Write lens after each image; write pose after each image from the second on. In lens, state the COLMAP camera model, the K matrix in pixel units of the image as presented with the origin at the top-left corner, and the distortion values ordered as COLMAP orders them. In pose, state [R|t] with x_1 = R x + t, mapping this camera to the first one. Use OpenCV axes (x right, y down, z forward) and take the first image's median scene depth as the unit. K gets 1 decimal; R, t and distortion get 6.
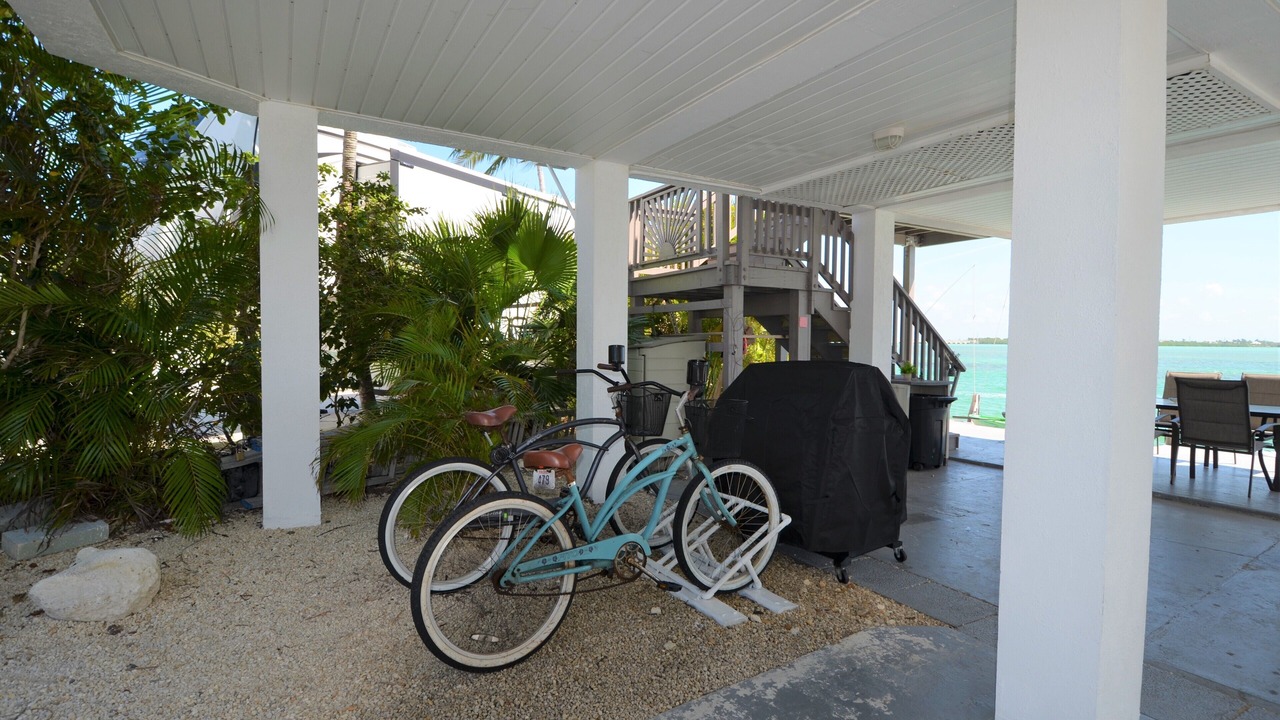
lens RADIAL K [[622.5, 0, 643.9], [0, 622.5, 361.3], [0, 0, 1]] dist [-0.003365, -0.000732]
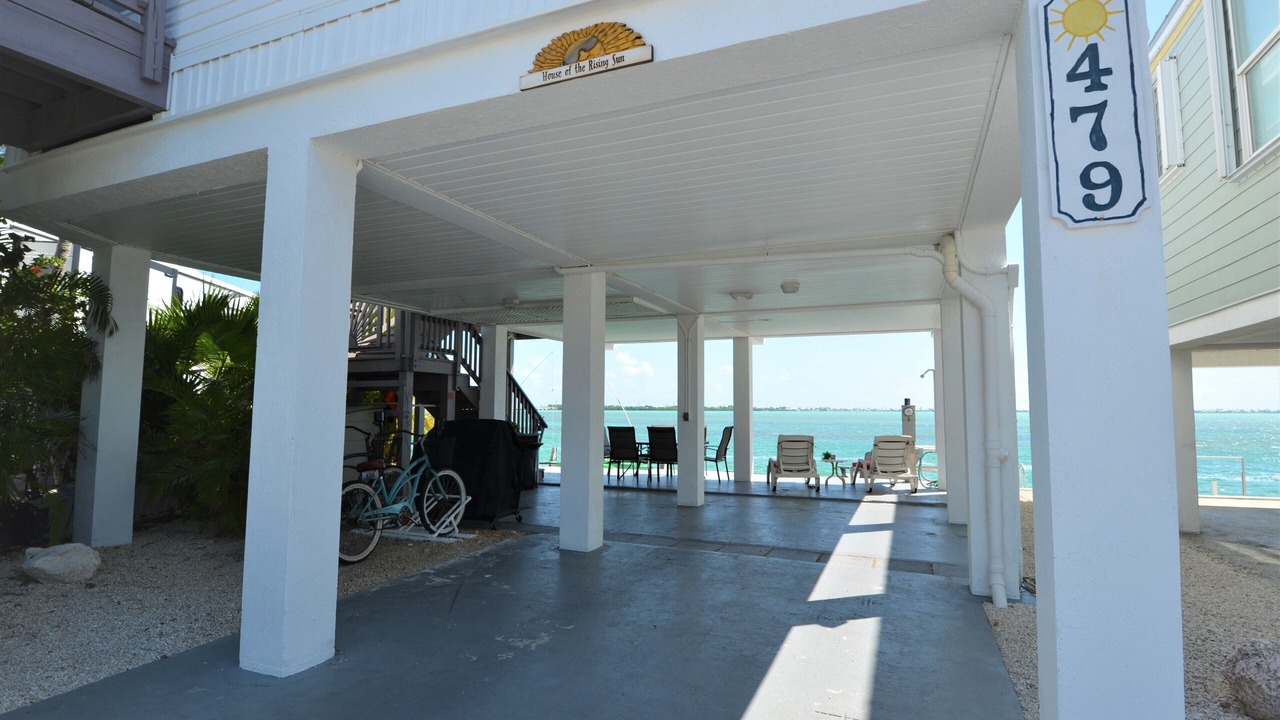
lens RADIAL K [[622.5, 0, 643.9], [0, 622.5, 361.3], [0, 0, 1]] dist [-0.003365, -0.000732]
pose [[0.806934, 0.042268, 0.589127, -0.256766], [0.020062, 0.994899, -0.098860, 0.011979], [-0.590301, 0.091593, 0.801970, -0.489379]]
